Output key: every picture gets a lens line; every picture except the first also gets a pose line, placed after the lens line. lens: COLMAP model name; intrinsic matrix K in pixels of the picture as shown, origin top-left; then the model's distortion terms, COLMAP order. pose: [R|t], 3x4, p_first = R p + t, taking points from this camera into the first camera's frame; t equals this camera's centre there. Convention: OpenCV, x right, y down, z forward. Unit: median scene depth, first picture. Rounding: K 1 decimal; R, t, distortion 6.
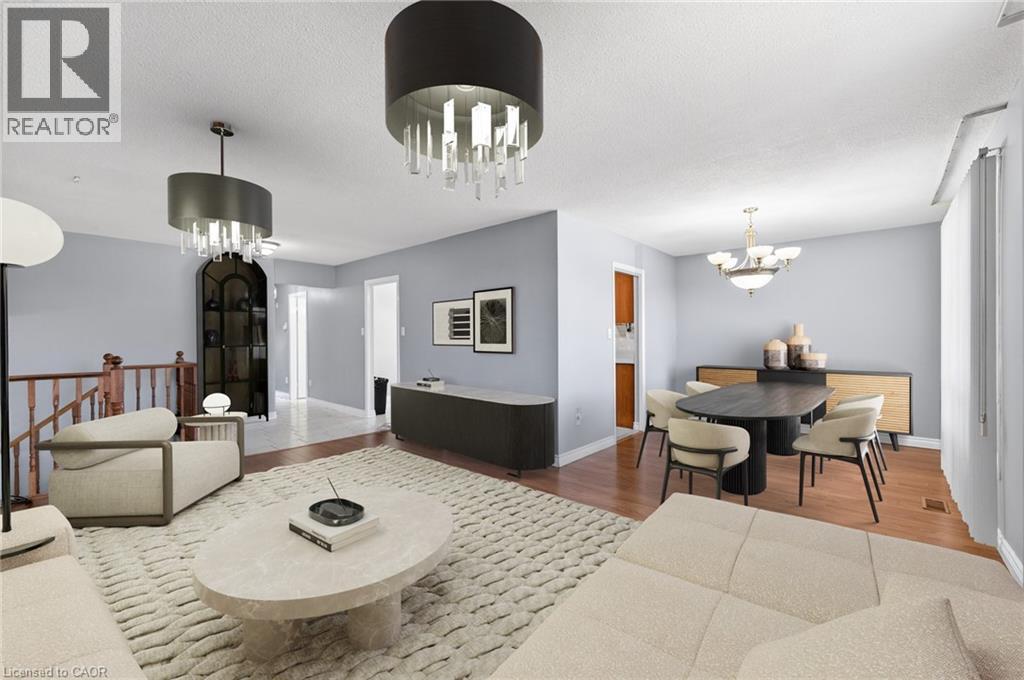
lens RADIAL K [[411.0, 0, 509.7], [0, 411.0, 341.3], [0, 0, 1]] dist [-0.000689, -0.000102]
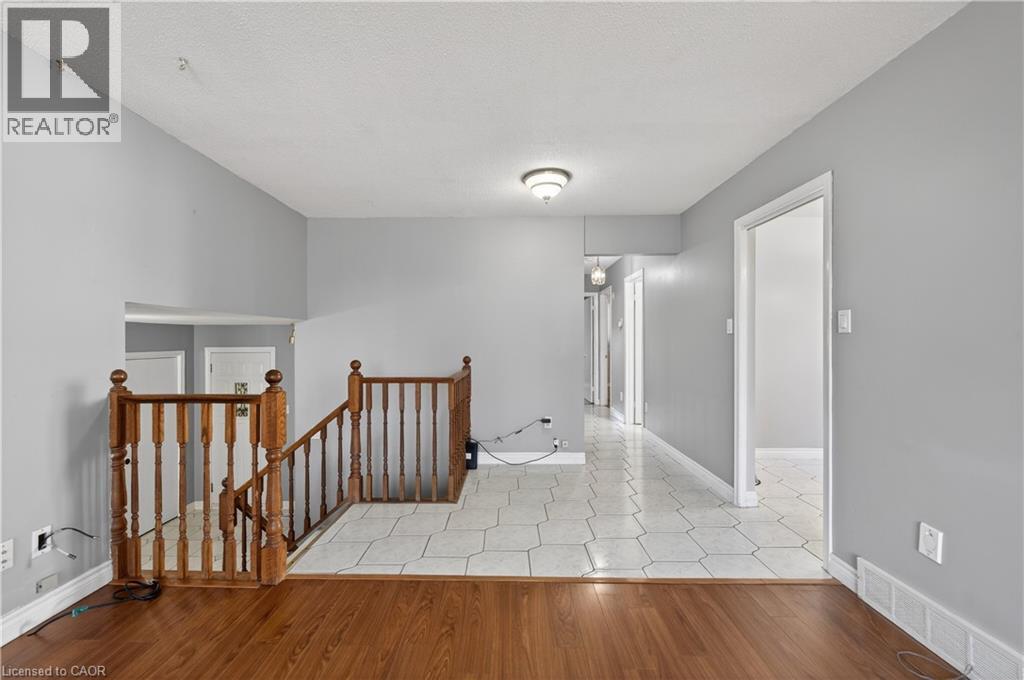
lens RADIAL K [[411.0, 0, 509.7], [0, 411.0, 341.3], [0, 0, 1]] dist [-0.000689, -0.000102]
pose [[0.662901, 0.003410, -0.748699, -0.167784], [-0.000175, 0.999990, 0.004399, -0.007398], [0.748707, -0.002785, 0.662895, 0.486376]]
